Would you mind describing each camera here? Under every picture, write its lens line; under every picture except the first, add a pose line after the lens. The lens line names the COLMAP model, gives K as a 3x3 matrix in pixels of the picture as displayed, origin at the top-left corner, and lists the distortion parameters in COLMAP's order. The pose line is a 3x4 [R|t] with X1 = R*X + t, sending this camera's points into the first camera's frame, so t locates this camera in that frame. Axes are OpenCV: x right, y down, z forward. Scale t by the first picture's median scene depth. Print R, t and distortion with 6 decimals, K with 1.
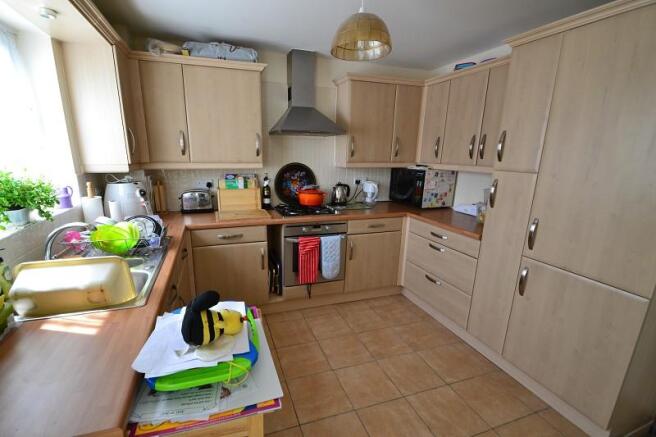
lens RADIAL K [[288.5, 0, 327.8], [0, 288.5, 225.6], [0, 0, 1]] dist [0.001936, 0.000269]
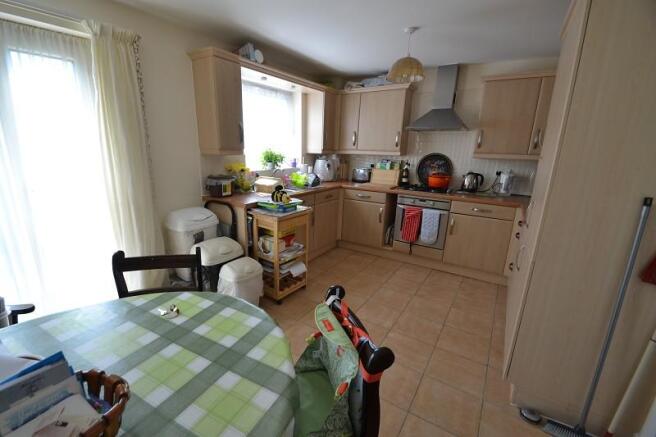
lens RADIAL K [[288.5, 0, 325.5], [0, 288.5, 215.8], [0, 0, 1]] dist [0.001936, 0.000269]
pose [[0.649369, 0.177817, -0.739392, 0.630949], [-0.199800, 0.978014, 0.059730, 0.078550], [0.733757, 0.108944, 0.670620, -0.184029]]
